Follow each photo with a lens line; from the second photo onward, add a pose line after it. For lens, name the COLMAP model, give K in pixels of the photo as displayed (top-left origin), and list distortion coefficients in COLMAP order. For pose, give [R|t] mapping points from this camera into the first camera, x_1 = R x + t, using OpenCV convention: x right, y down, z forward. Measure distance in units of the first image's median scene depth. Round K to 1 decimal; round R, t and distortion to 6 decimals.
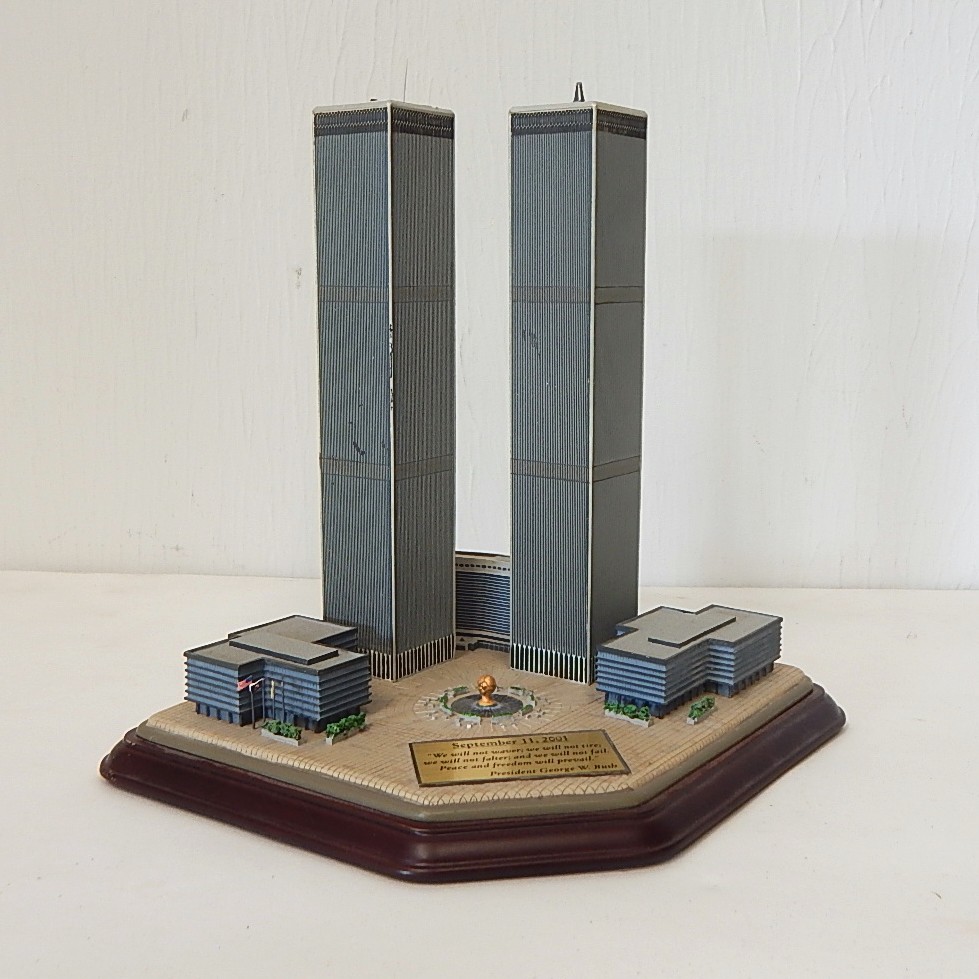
lens RADIAL K [[1311.1, 0, 550.3], [0, 1311.1, 377.3], [0, 0, 1]] dist [0.013305, 0.000000]
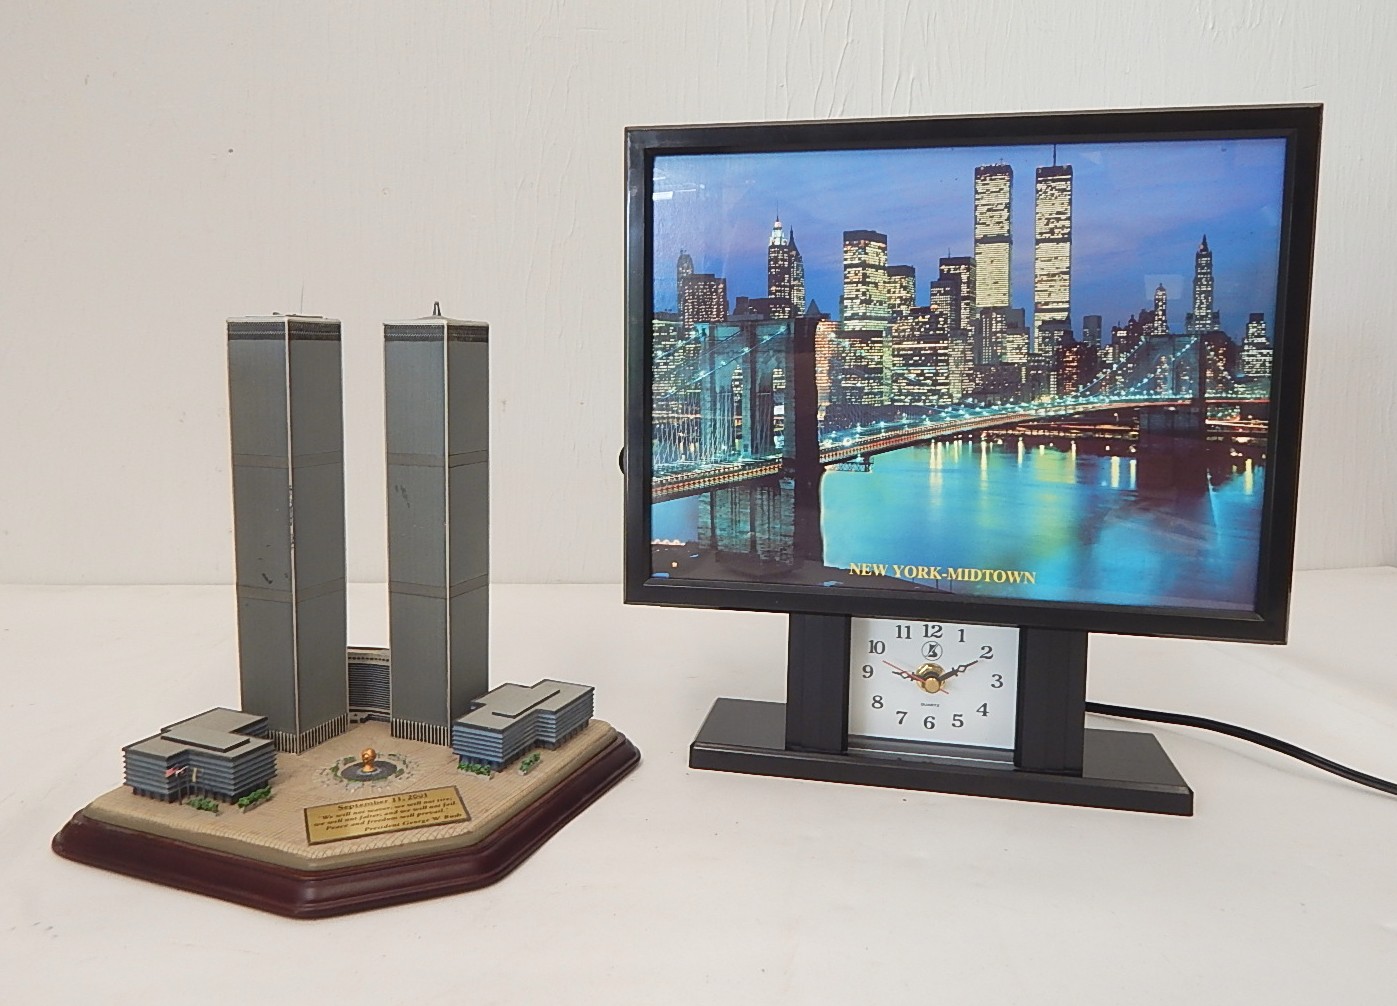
lens RADIAL K [[1052.5, 0, 685.4], [0, 1052.5, 431.2], [0, 0, 1]] dist [-0.001842, -0.008559]
pose [[0.979789, -0.012205, 0.199663, 0.058731], [0.013909, 0.999878, -0.007135, -0.084984], [-0.199551, 0.009768, 0.979839, -0.117240]]
